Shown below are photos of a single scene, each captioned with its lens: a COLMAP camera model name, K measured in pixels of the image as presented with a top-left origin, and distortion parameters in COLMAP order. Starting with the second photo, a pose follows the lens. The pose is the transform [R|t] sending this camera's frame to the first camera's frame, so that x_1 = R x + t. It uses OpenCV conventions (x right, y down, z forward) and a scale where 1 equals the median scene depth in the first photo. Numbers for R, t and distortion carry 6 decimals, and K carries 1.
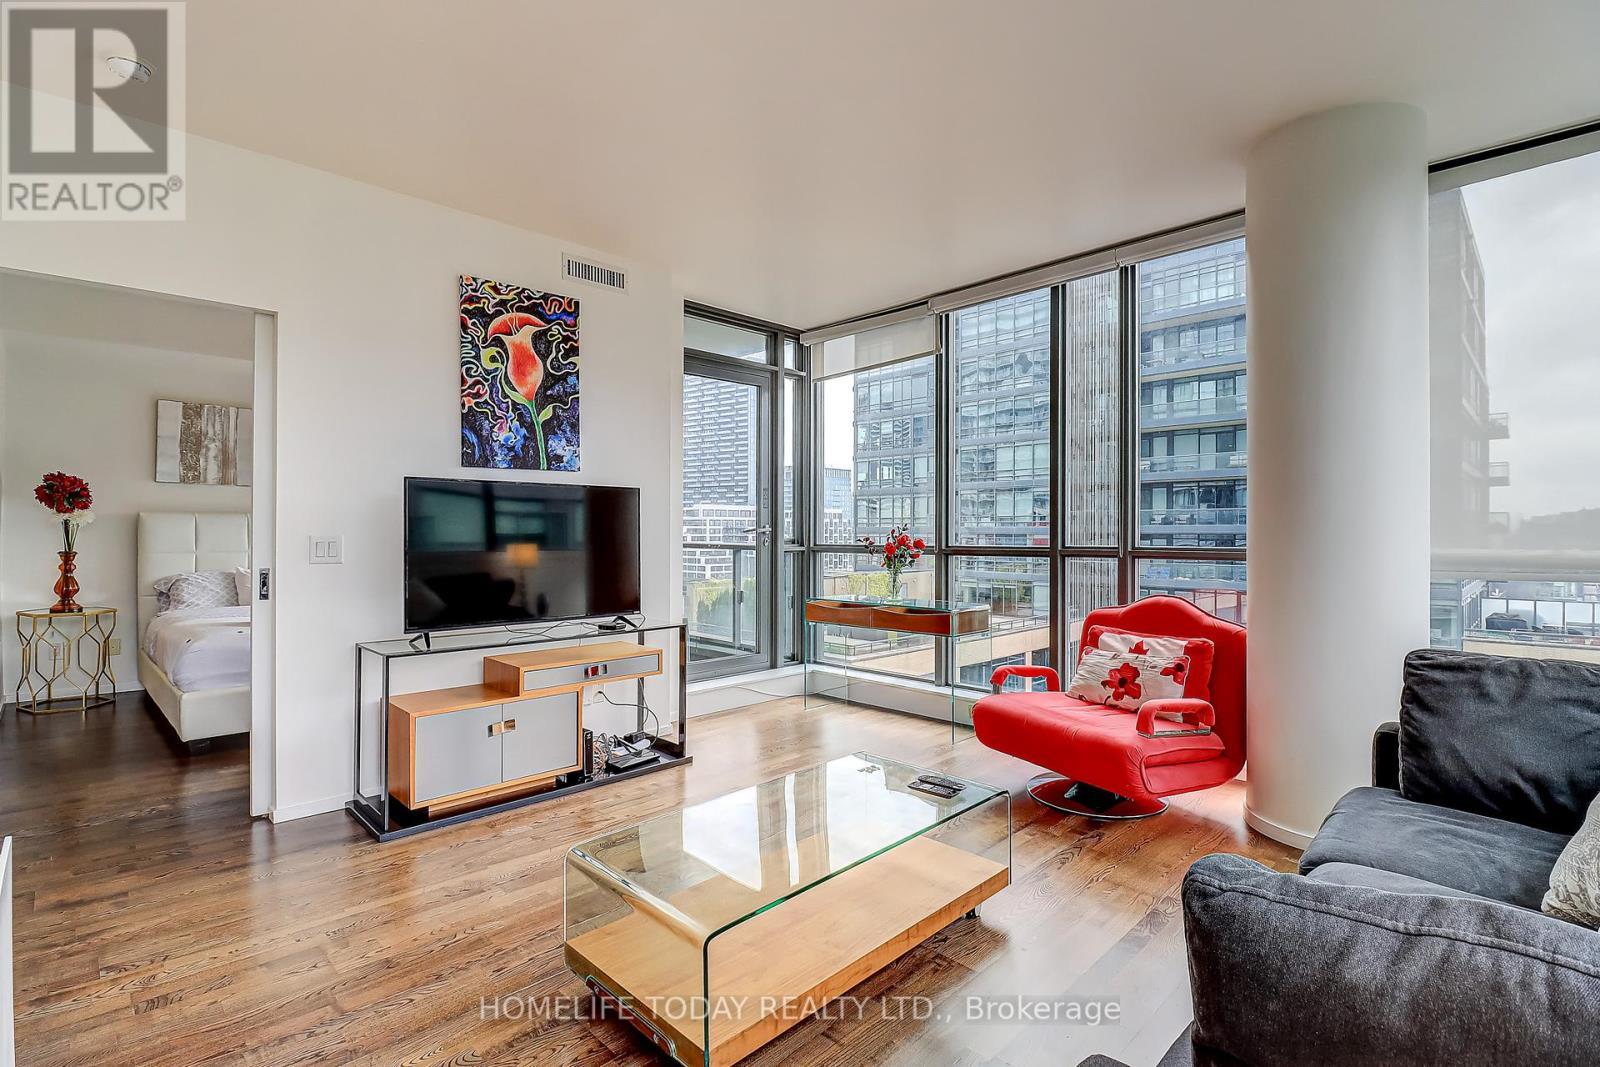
lens RADIAL K [[760.3, 0, 823.3], [0, 760.3, 530.6], [0, 0, 1]] dist [0.003462, -0.008813]
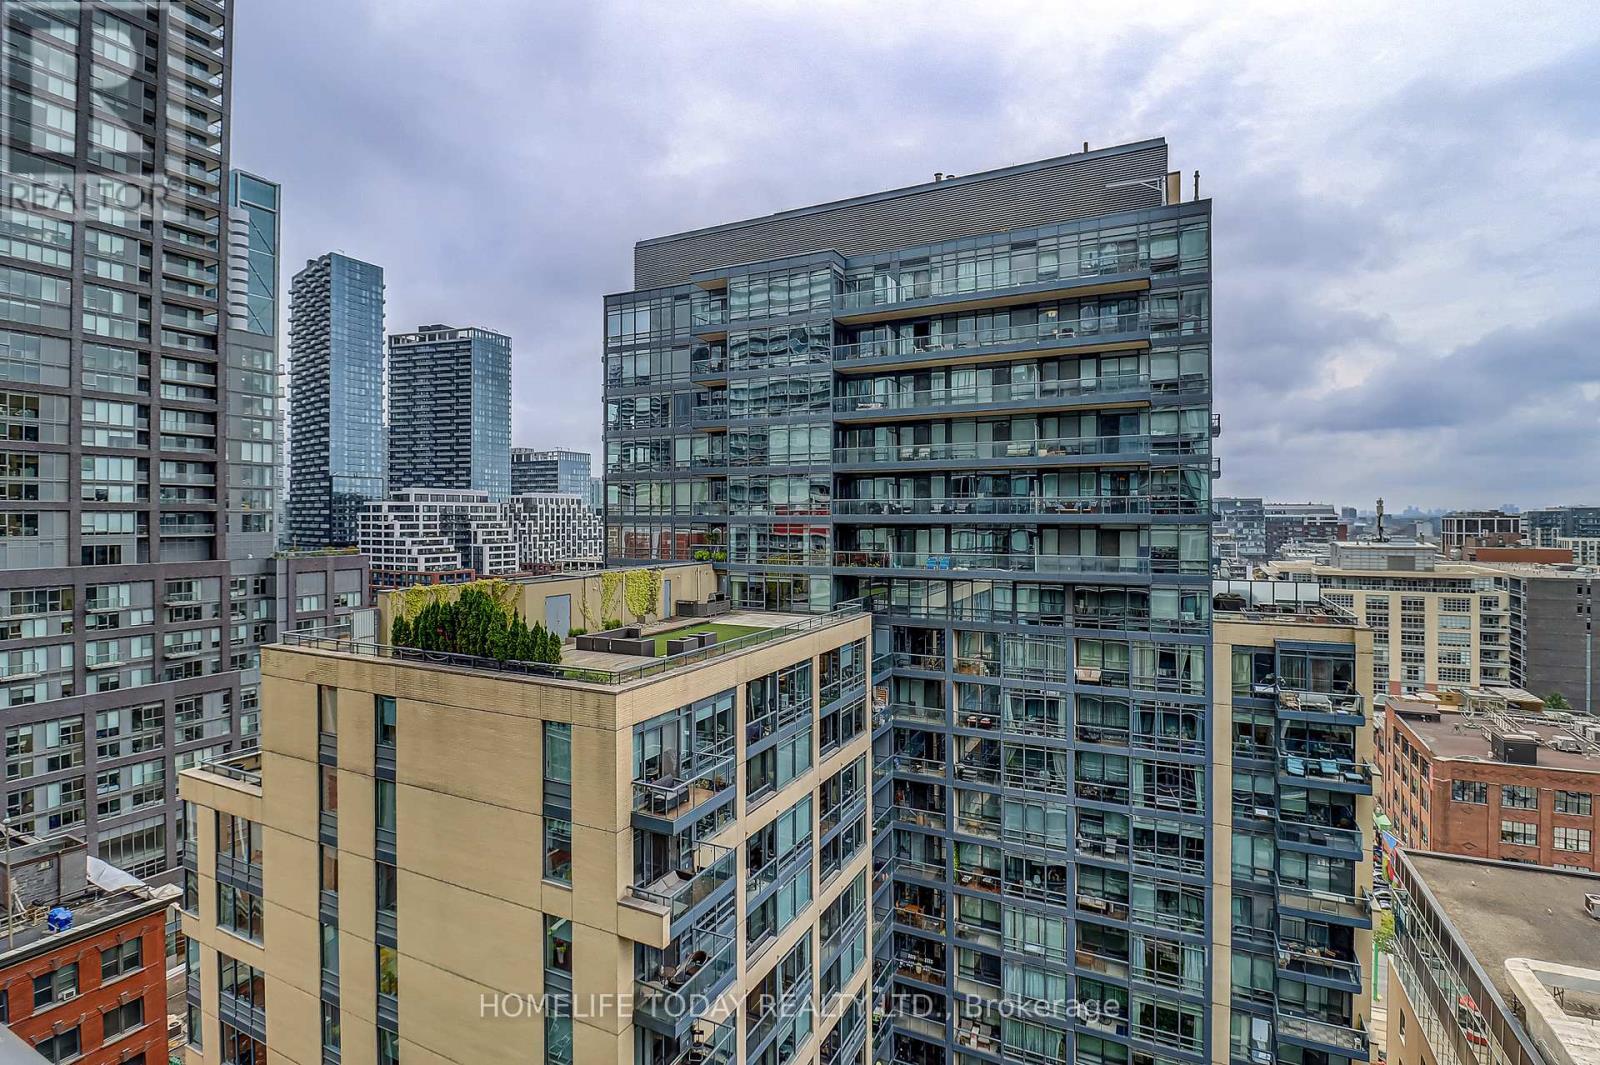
lens RADIAL K [[741.2, 0, 846.8], [0, 741.2, 513.6], [0, 0, 1]] dist [0.004274, -0.002875]
pose [[0.932477, -0.003526, 0.361213, -0.011713], [0.004663, 0.999987, -0.002276, -0.006308], [-0.361201, 0.003807, 0.932480, 0.155115]]
